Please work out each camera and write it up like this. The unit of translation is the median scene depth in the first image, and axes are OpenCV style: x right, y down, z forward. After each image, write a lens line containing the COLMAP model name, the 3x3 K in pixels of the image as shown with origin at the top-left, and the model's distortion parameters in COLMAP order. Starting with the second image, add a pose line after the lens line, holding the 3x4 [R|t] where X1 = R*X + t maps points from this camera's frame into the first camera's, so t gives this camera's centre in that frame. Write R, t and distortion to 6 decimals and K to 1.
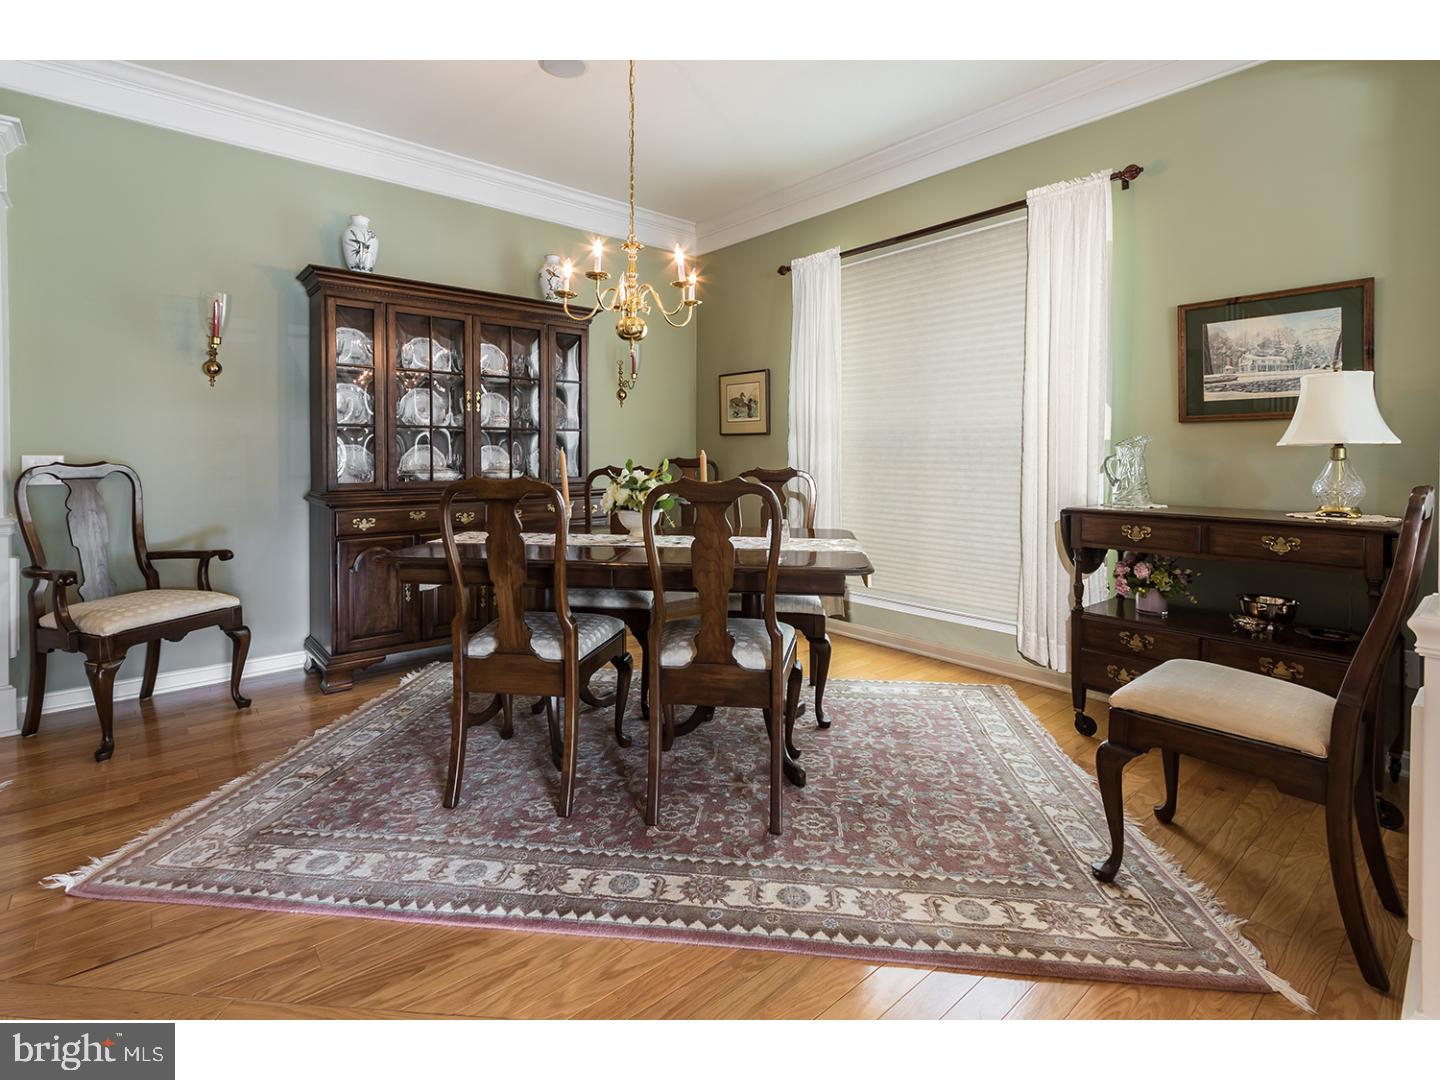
lens RADIAL K [[683.4, 0, 686.6], [0, 683.4, 493.8], [0, 0, 1]] dist [0.009792, -0.000954]
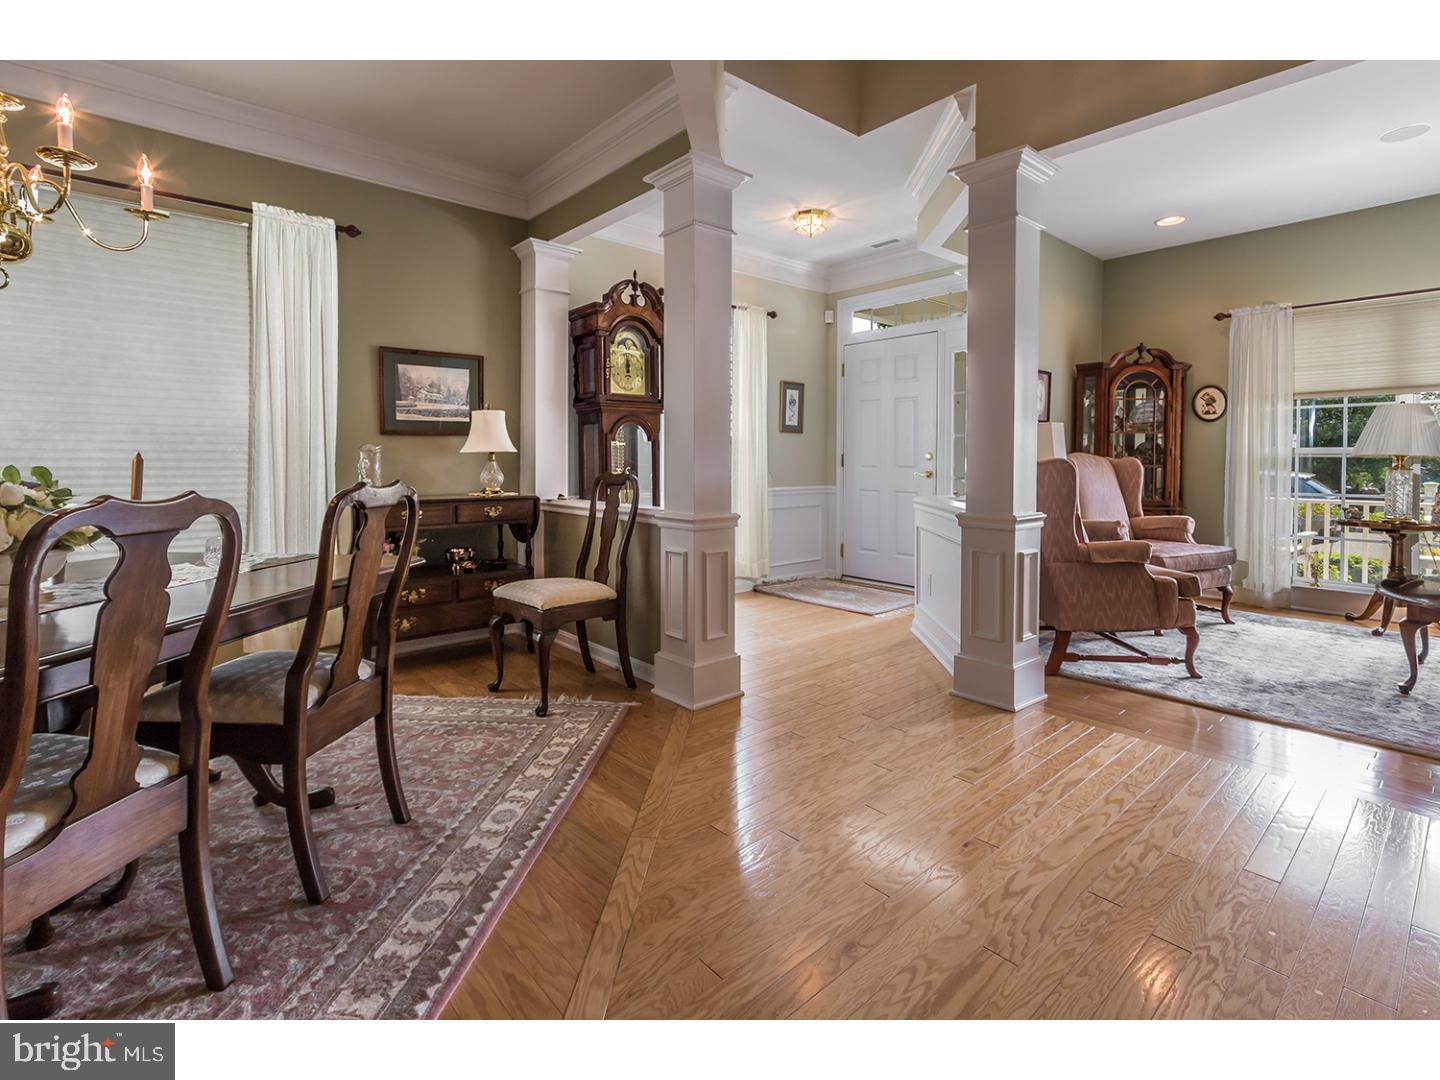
lens RADIAL K [[683.4, 0, 719.4], [0, 683.4, 539.4], [0, 0, 1]] dist [0.009792, -0.000954]
pose [[-0.030418, -0.117108, 0.992653, -0.910812], [0.064072, 0.990842, 0.118857, -0.024508], [-0.997482, 0.067216, -0.022636, 0.543418]]
